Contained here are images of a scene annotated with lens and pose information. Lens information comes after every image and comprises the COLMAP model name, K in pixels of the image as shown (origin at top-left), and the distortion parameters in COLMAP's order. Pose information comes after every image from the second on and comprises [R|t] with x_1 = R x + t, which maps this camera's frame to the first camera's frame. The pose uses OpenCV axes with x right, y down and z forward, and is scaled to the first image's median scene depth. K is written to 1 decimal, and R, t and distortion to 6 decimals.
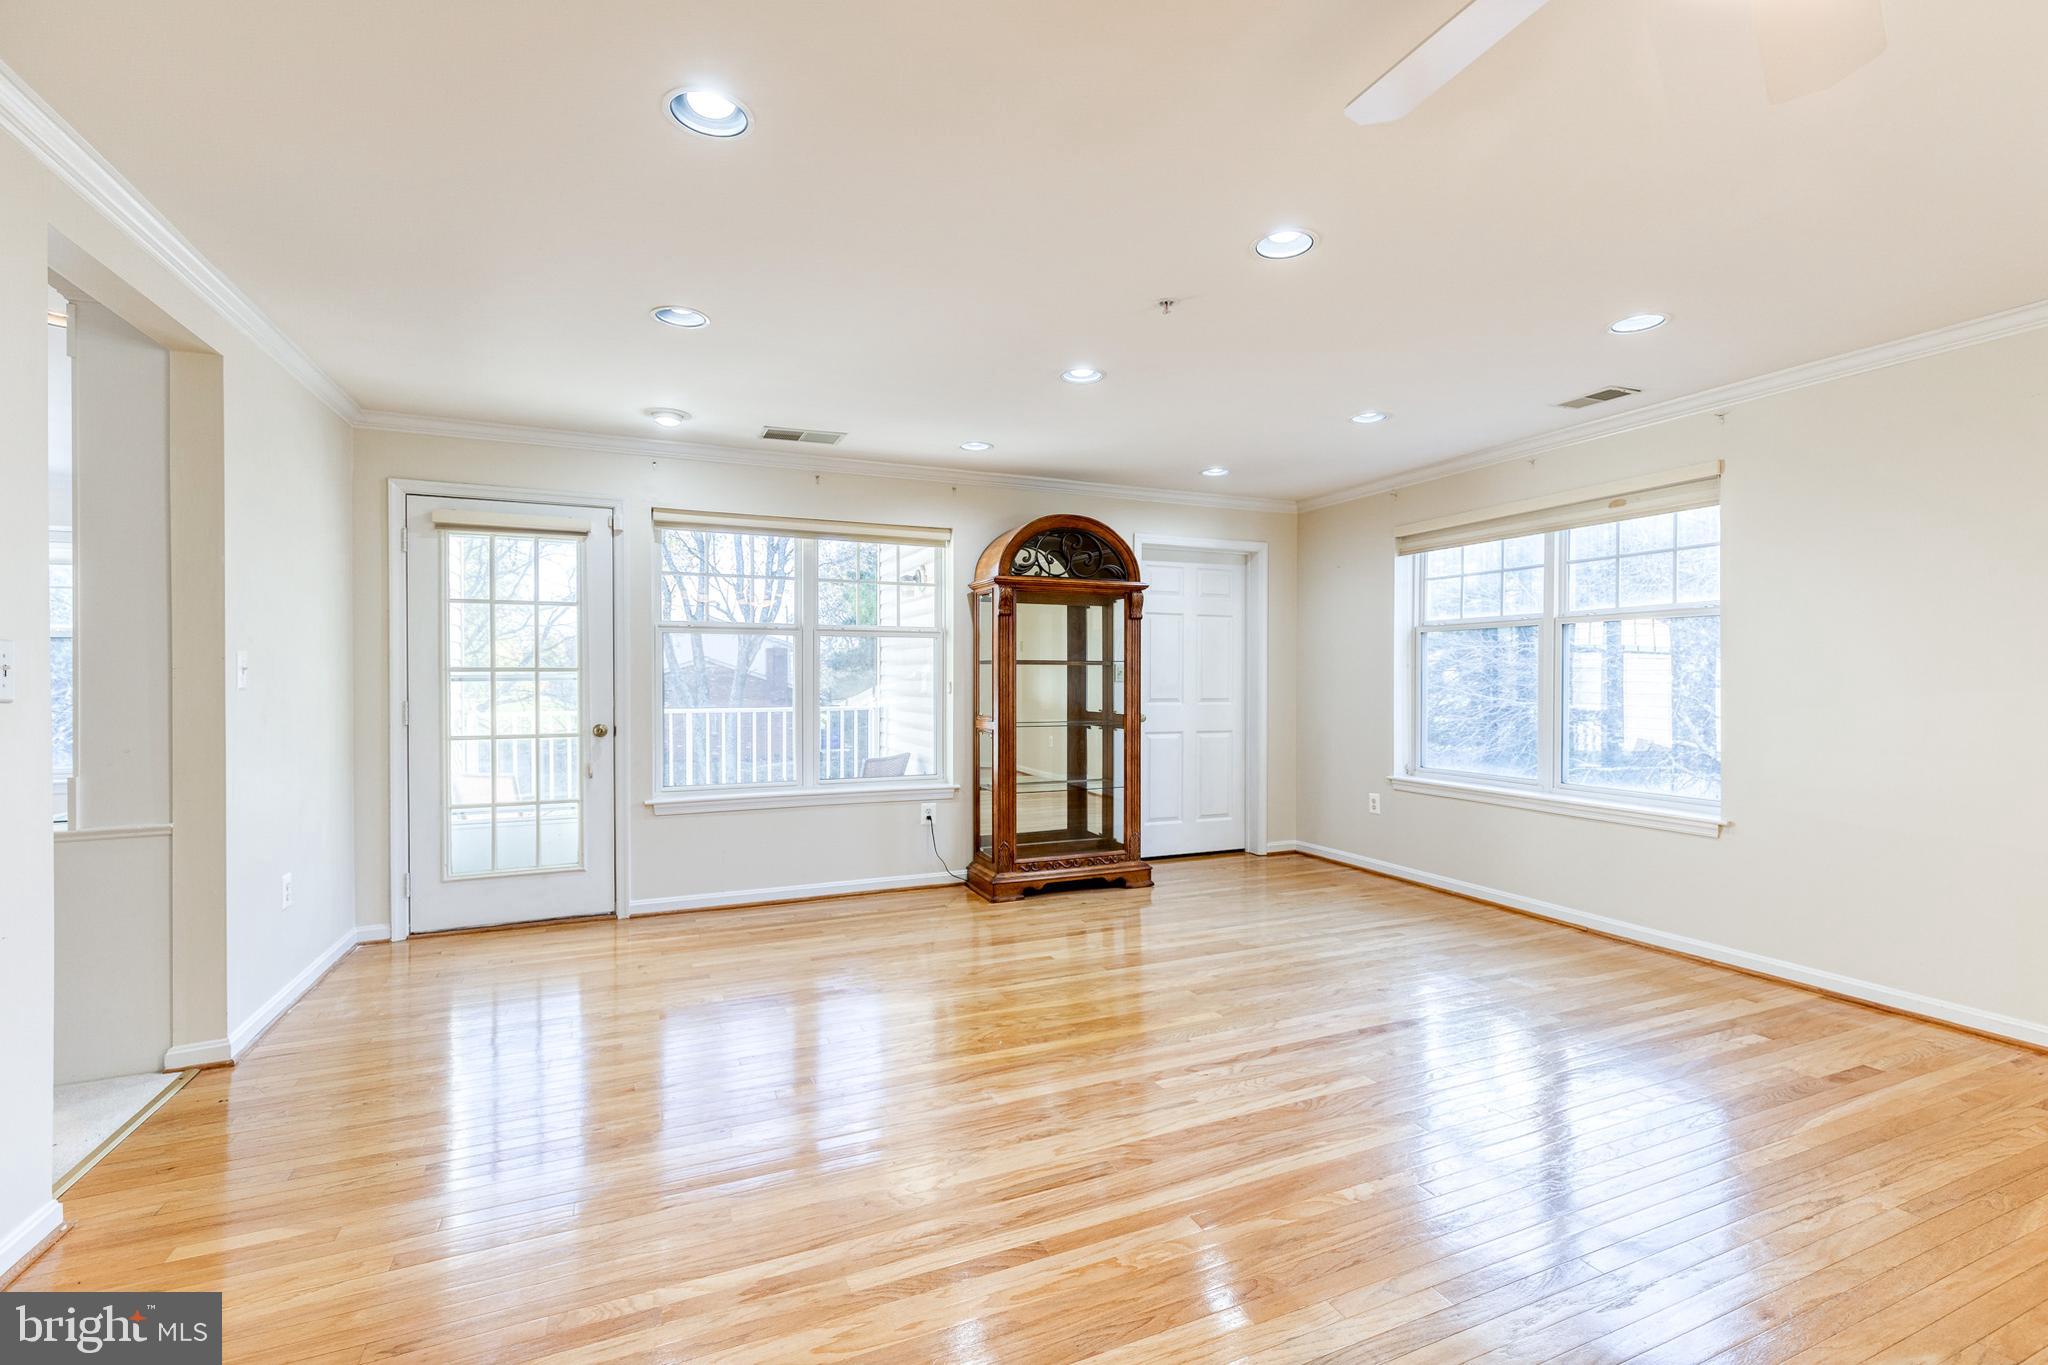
lens RADIAL K [[931.3, 0, 1039.7], [0, 931.3, 676.0], [0, 0, 1]] dist [0.015779, -0.003728]
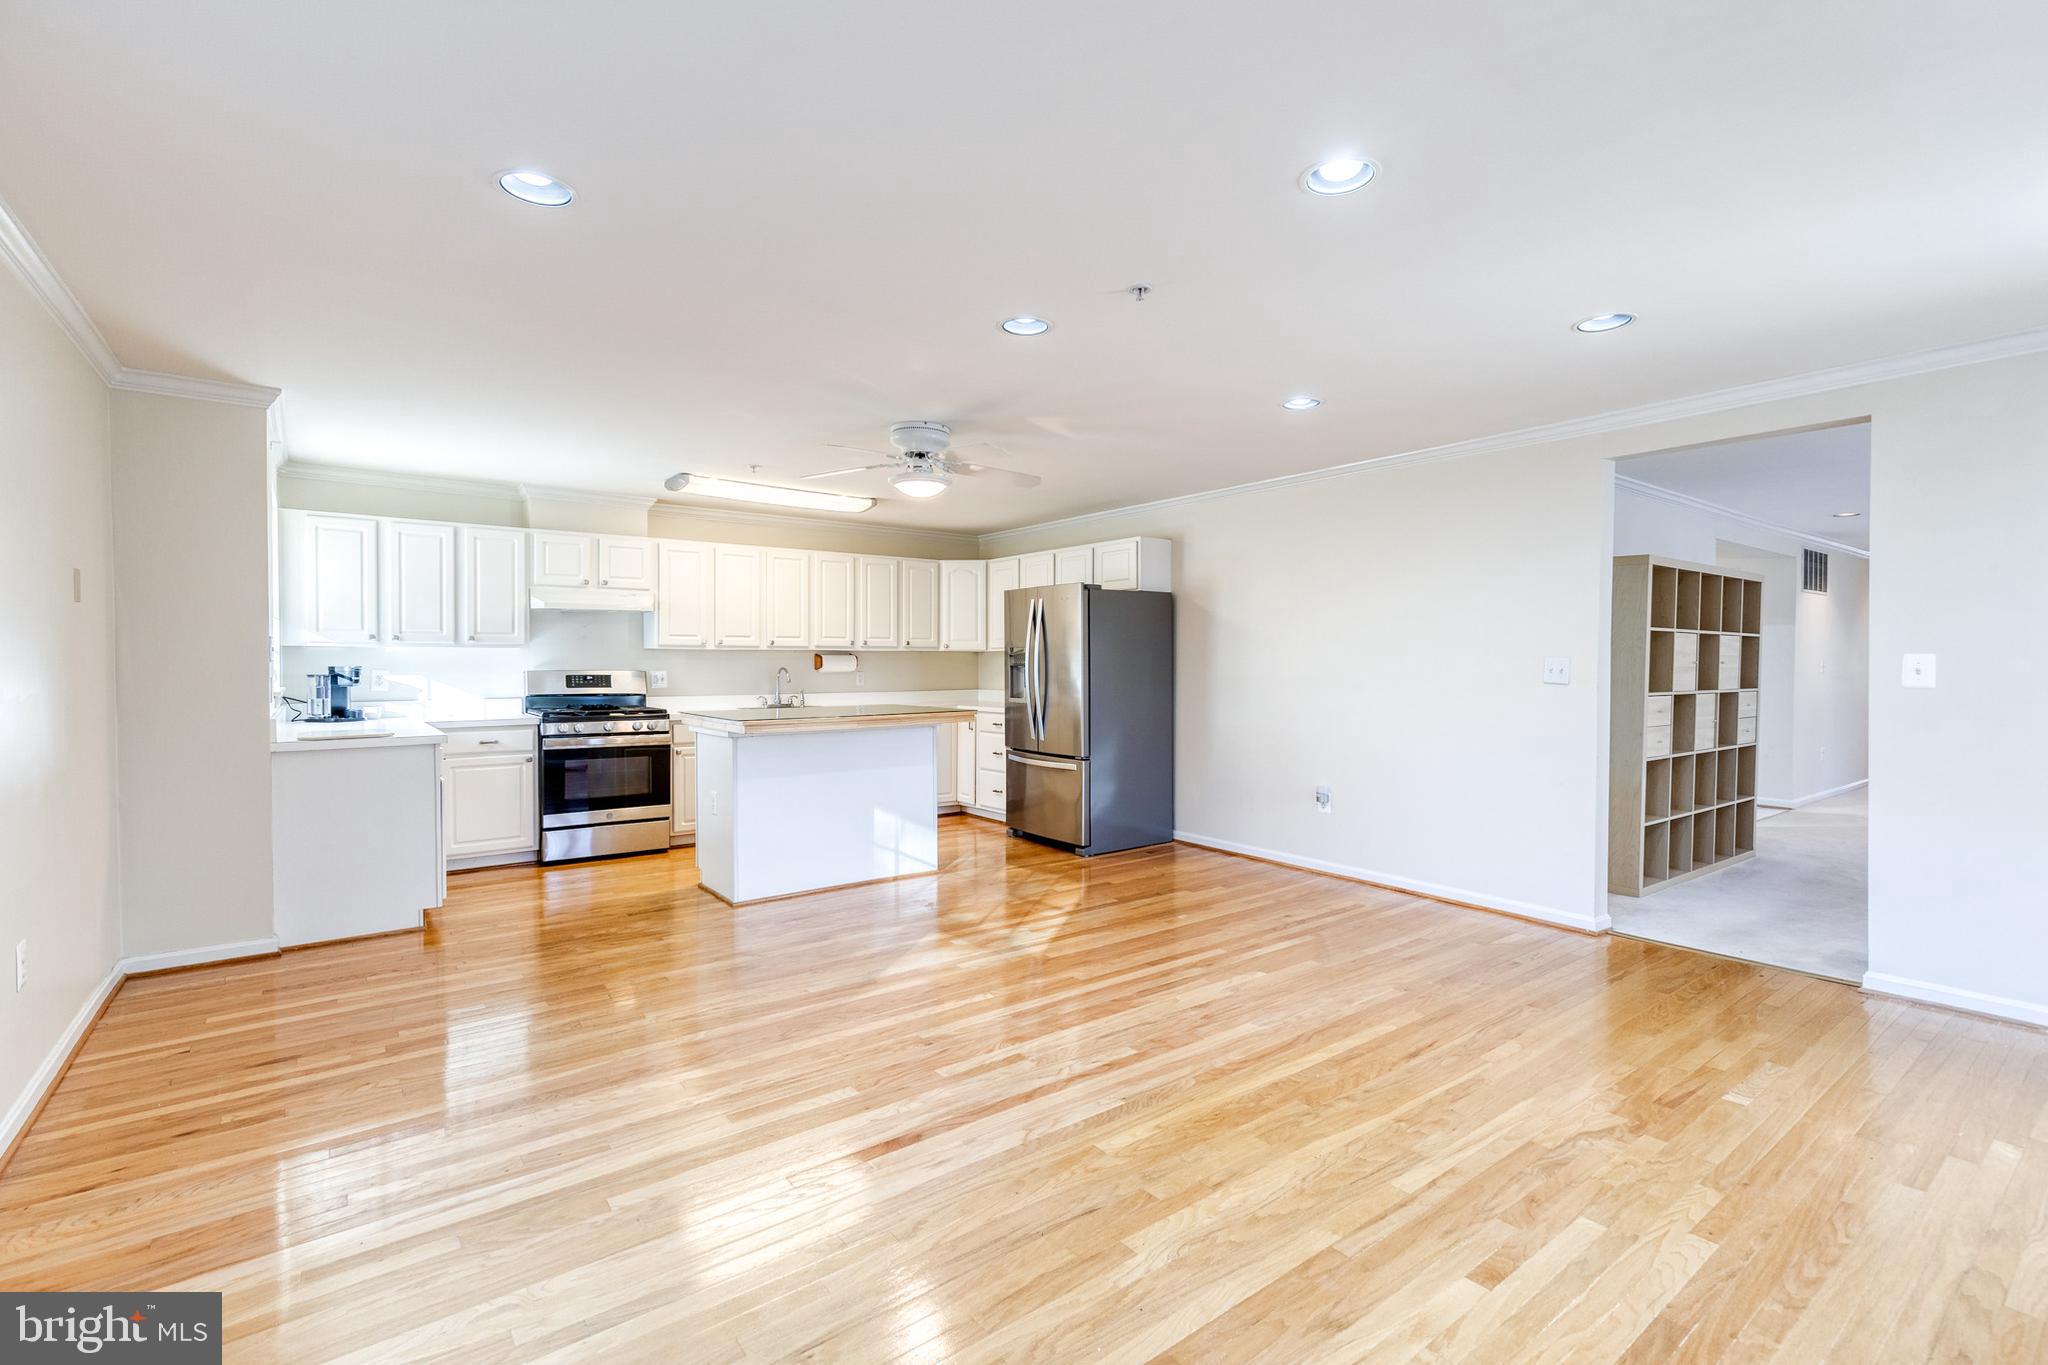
lens RADIAL K [[931.3, 0, 1040.7], [0, 931.3, 671.2], [0, 0, 1]] dist [0.015779, -0.003728]
pose [[-0.970309, 0.005092, -0.241814, 0.295825], [0.001902, 0.999908, 0.013424, -0.012698], [0.241860, 0.012565, -0.970230, 1.212993]]
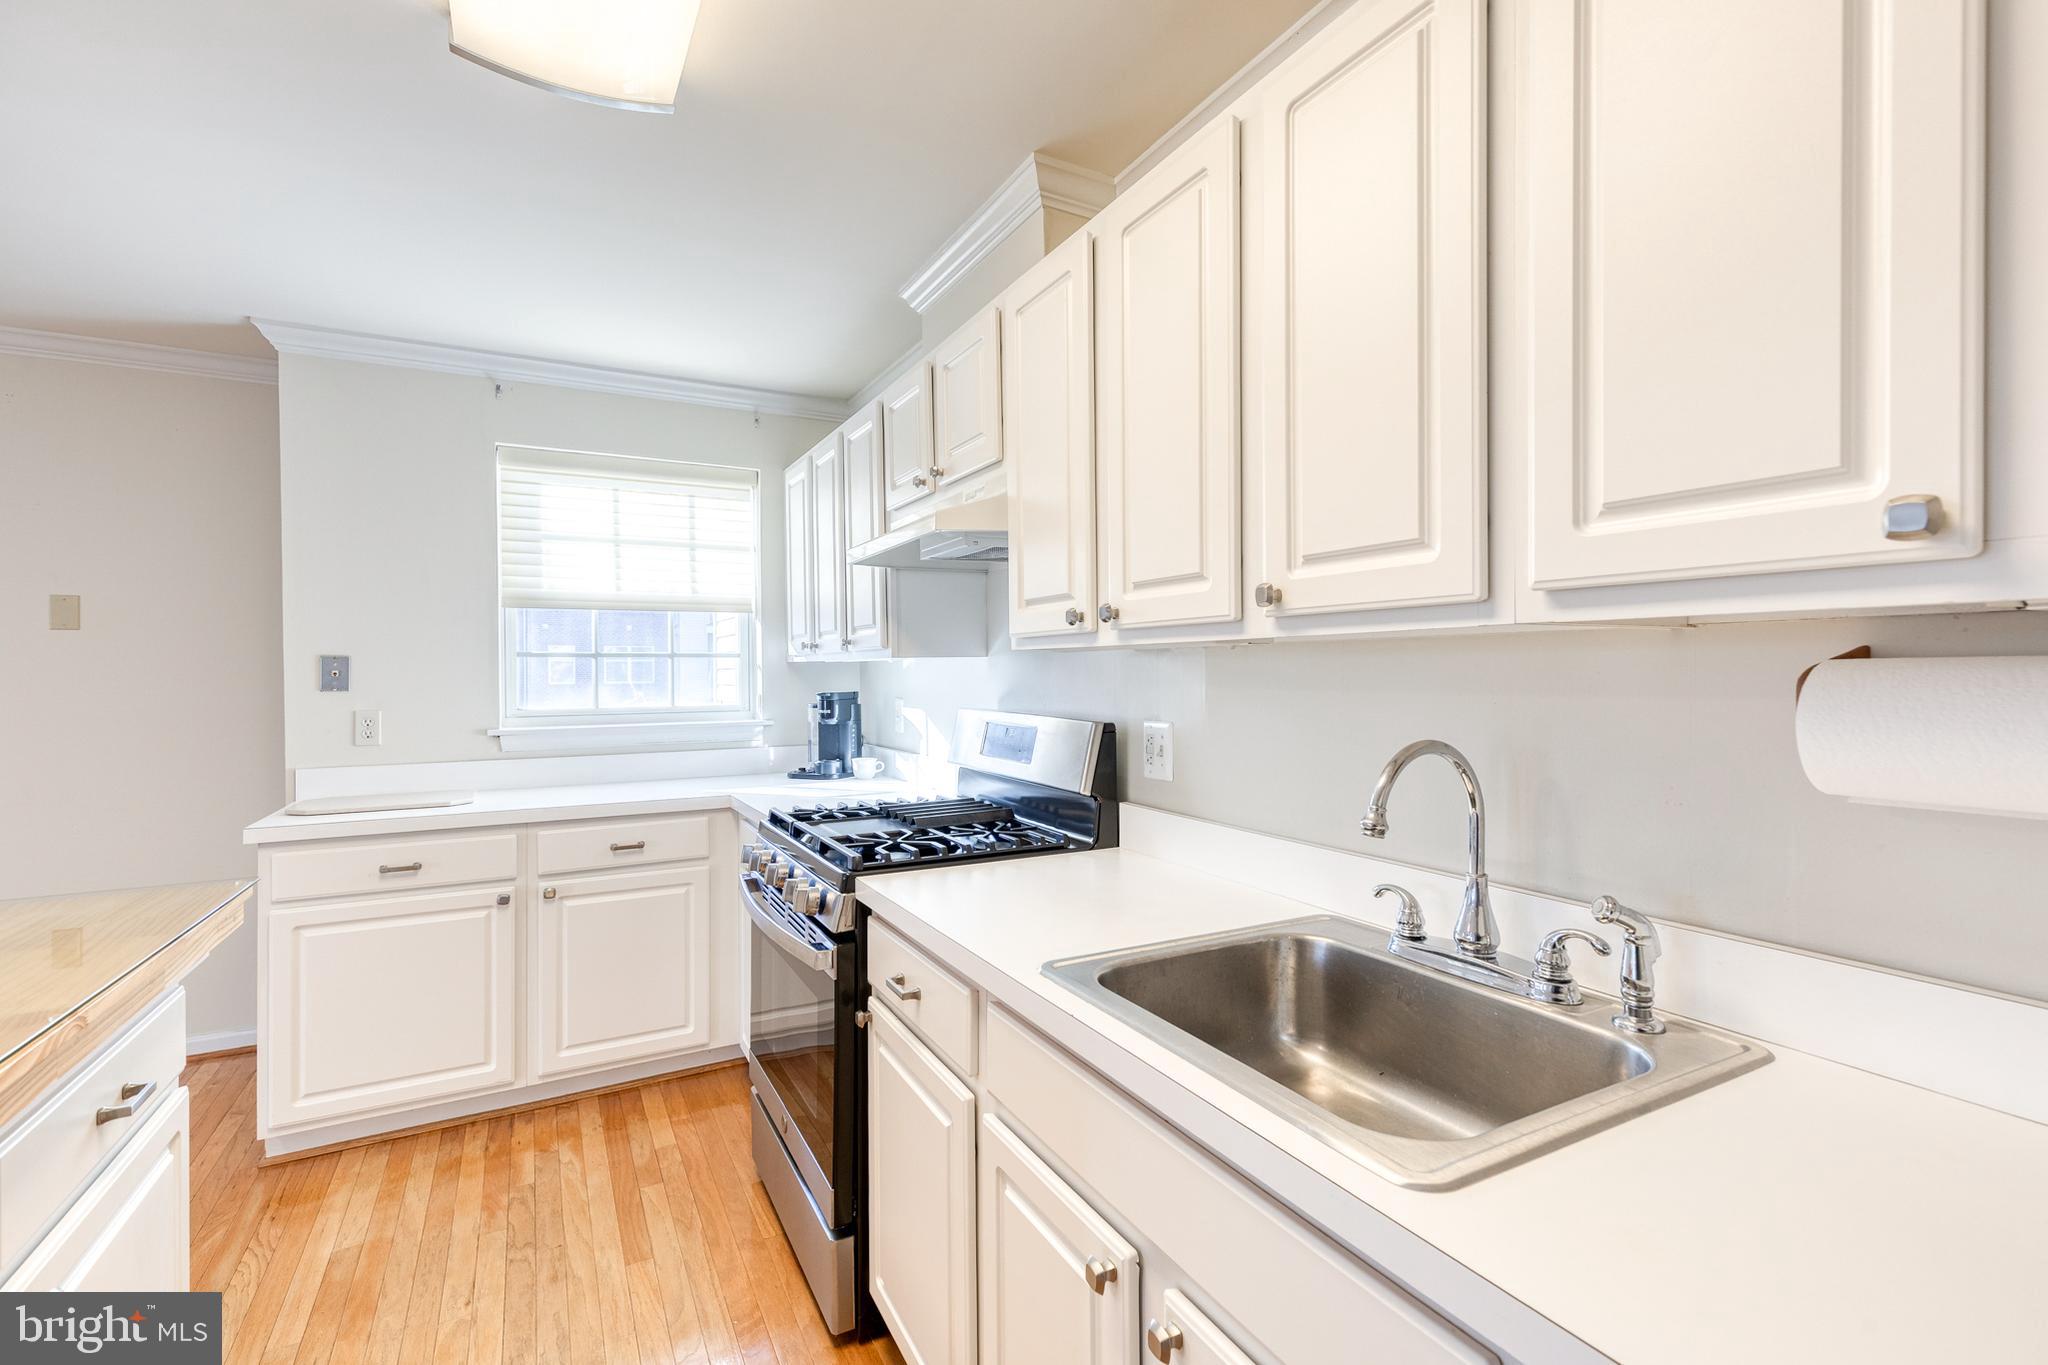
lens RADIAL K [[931.3, 0, 1040.7], [0, 931.3, 671.1], [0, 0, 1]] dist [0.015779, -0.003728]
pose [[-0.086546, 0.002926, 0.996244, 0.097150], [0.009171, 0.999956, -0.002140, -0.018168], [-0.996206, 0.008951, -0.086569, -0.232246]]
